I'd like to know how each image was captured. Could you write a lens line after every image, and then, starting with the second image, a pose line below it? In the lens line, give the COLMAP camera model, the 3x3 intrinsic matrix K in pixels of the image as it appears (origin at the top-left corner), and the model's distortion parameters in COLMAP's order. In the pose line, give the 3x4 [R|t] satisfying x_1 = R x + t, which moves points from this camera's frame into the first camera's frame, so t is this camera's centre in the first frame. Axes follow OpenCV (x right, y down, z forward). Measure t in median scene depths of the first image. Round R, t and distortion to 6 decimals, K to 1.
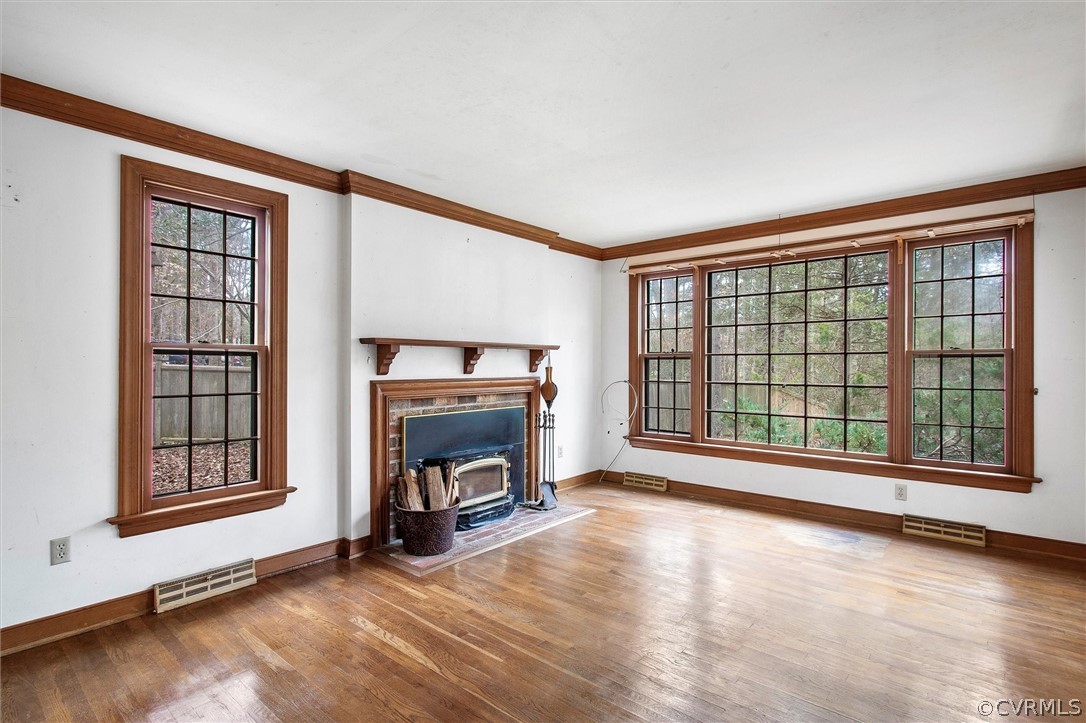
lens RADIAL K [[533.7, 0, 539.6], [0, 533.7, 362.7], [0, 0, 1]] dist [0.001058, 0.000903]
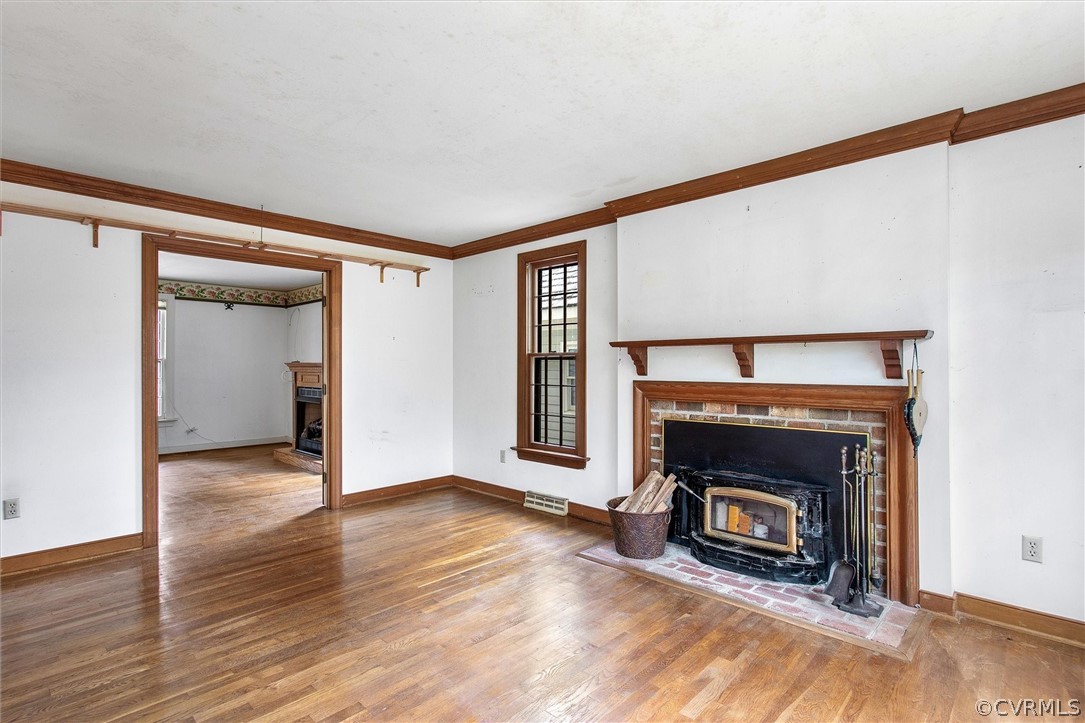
lens RADIAL K [[533.2, 0, 539.1], [0, 533.2, 362.7], [0, 0, 1]] dist [0.001058, 0.000903]
pose [[-0.067327, -0.003833, -0.997724, 0.763786], [0.009829, 0.999942, -0.004505, 0.000367], [0.997683, -0.010110, -0.067285, 0.850586]]
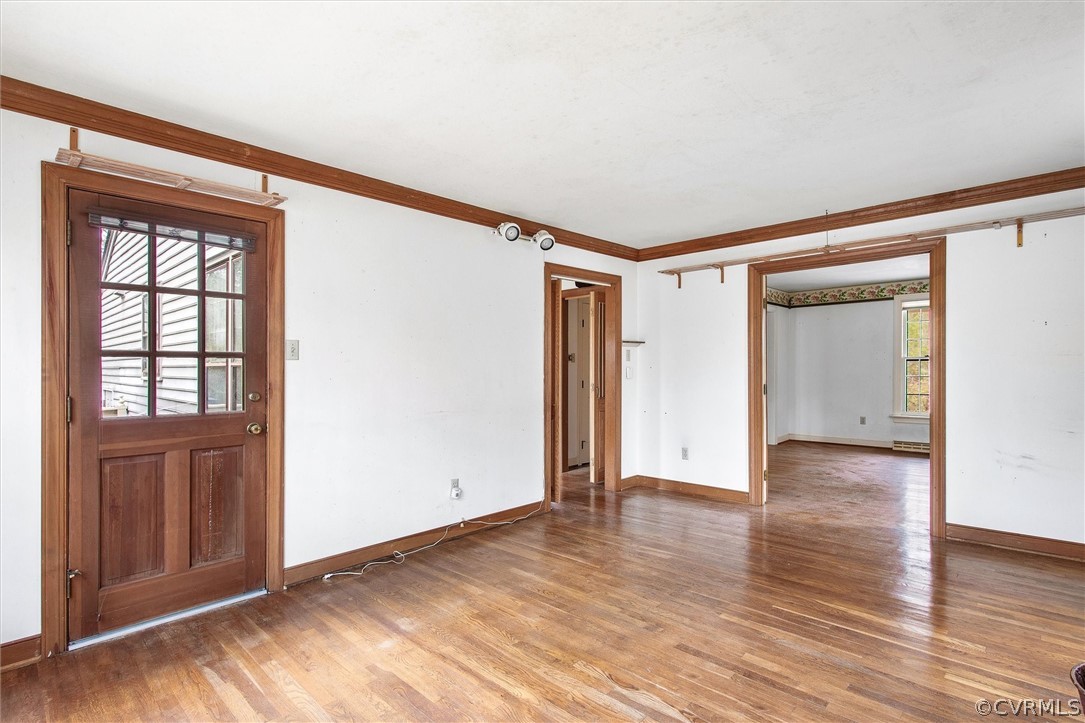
lens RADIAL K [[533.2, 0, 539.1], [0, 533.2, 362.7], [0, 0, 1]] dist [0.001058, 0.000903]
pose [[-0.997628, 0.015565, 0.067054, 0.237458], [0.014654, 0.999794, -0.014058, -0.002624], [-0.067259, -0.013042, -0.997650, 1.392579]]
